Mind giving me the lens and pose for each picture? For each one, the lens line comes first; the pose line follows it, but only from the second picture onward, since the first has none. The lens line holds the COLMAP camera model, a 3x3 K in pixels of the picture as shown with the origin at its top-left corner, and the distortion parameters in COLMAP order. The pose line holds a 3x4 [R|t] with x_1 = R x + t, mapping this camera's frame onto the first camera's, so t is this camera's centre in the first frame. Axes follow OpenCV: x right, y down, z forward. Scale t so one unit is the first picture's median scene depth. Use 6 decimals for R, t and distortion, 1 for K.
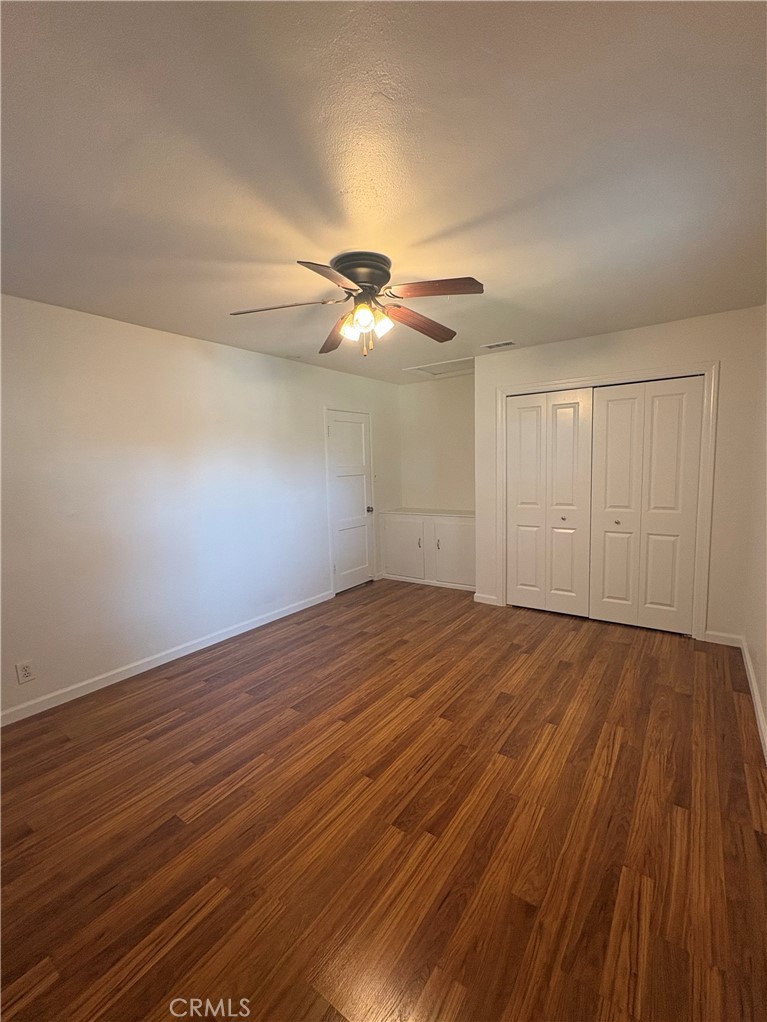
lens RADIAL K [[411.6, 0, 402.7], [0, 411.6, 510.7], [0, 0, 1]] dist [0.000433, -0.000273]
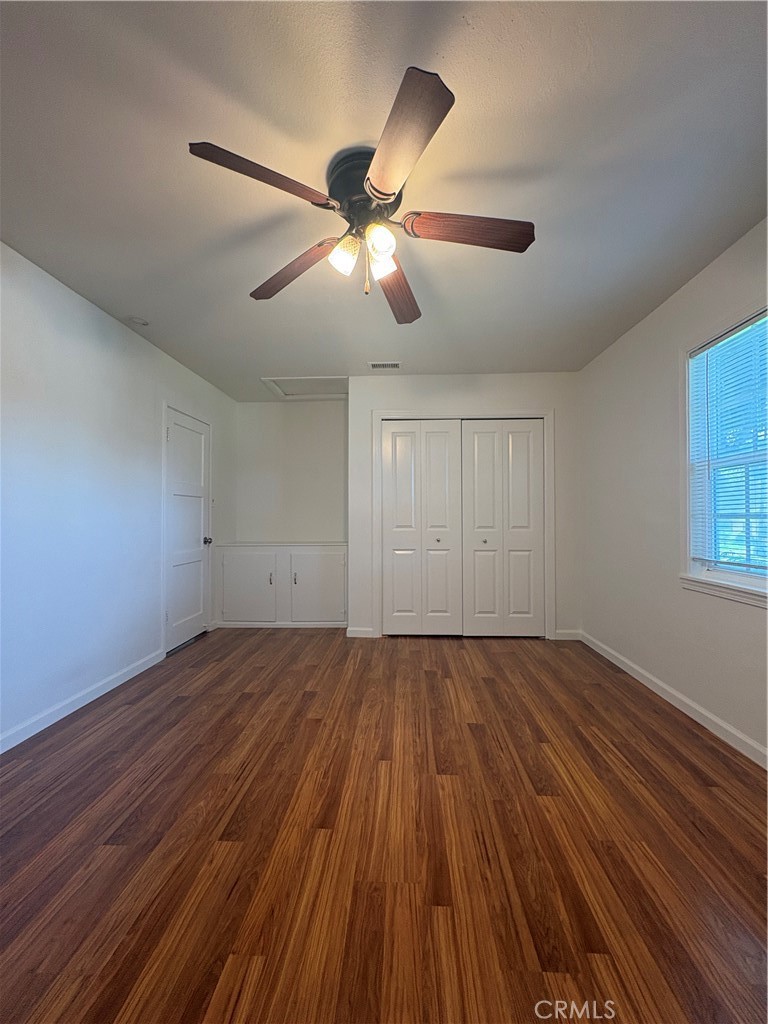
lens RADIAL K [[394.5, 0, 411.0], [0, 394.5, 505.3], [0, 0, 1]] dist [0.000816, -0.000008]
pose [[0.861977, 0.027690, 0.506190, -0.221487], [0.038032, 0.992161, -0.119039, 0.060060], [-0.505518, 0.121860, 0.854167, 0.222770]]
